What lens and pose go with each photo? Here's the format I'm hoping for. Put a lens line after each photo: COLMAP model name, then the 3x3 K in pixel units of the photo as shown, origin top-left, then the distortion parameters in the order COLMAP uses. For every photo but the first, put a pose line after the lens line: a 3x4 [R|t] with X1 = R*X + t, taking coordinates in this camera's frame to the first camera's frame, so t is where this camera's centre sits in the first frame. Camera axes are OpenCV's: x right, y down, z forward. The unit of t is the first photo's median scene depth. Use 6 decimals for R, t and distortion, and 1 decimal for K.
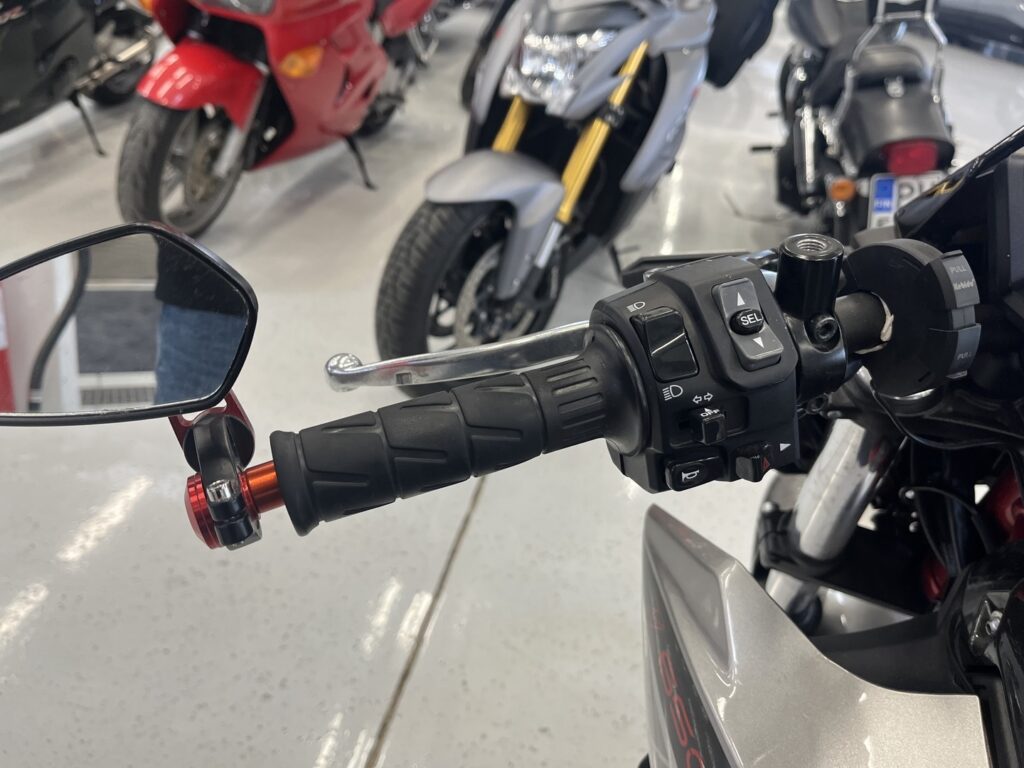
lens RADIAL K [[784.3, 0, 505.0], [0, 784.3, 369.2], [0, 0, 1]] dist [0.041315, -0.056070]
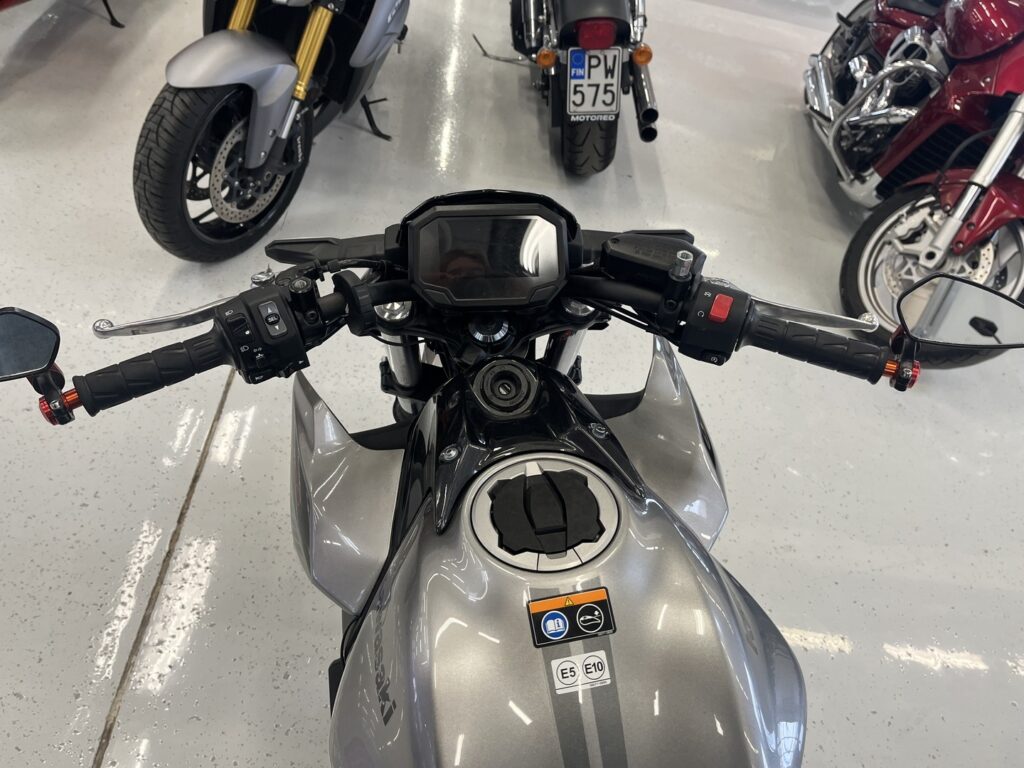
lens RADIAL K [[784.3, 0, 505.3], [0, 784.3, 368.7], [0, 0, 1]] dist [0.041315, -0.056070]
pose [[0.970187, -0.082346, 0.227941, 0.068627], [0.024425, 0.968942, 0.246080, -0.079019], [-0.241125, -0.233176, 0.942066, -0.248543]]
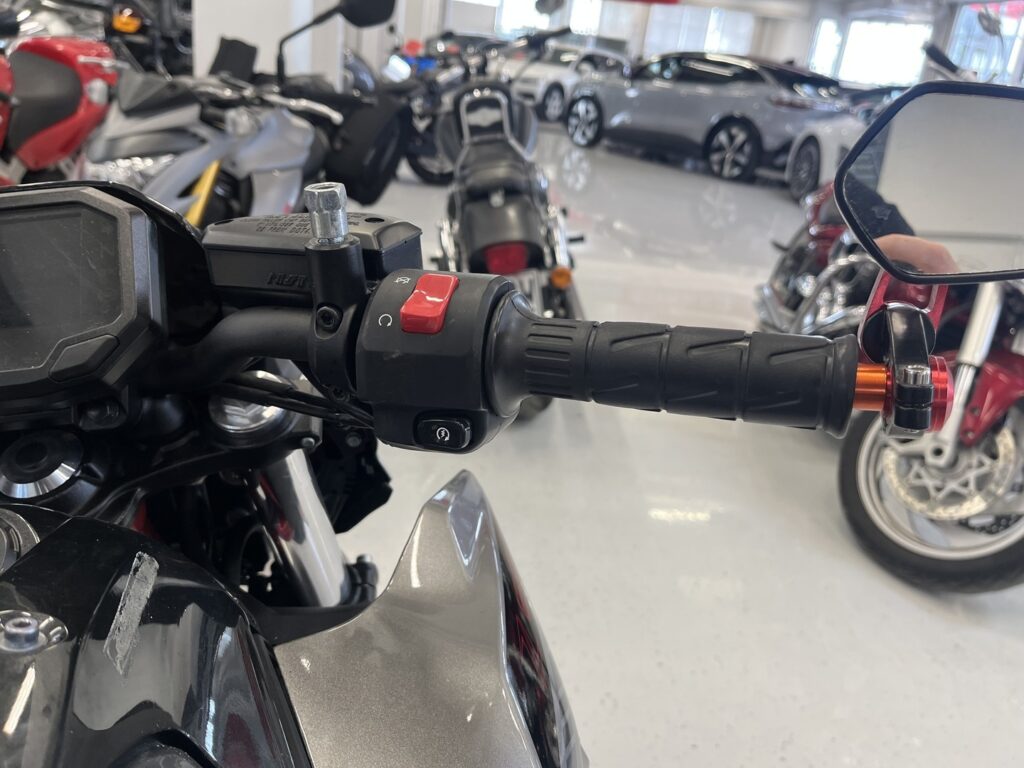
lens RADIAL K [[784.3, 0, 510.2], [0, 784.3, 378.9], [0, 0, 1]] dist [0.041315, -0.056070]
pose [[0.962229, -0.098709, 0.253716, 0.245770], [0.131513, 0.984536, -0.115732, 0.032468], [-0.238368, 0.144727, 0.960330, -0.046258]]
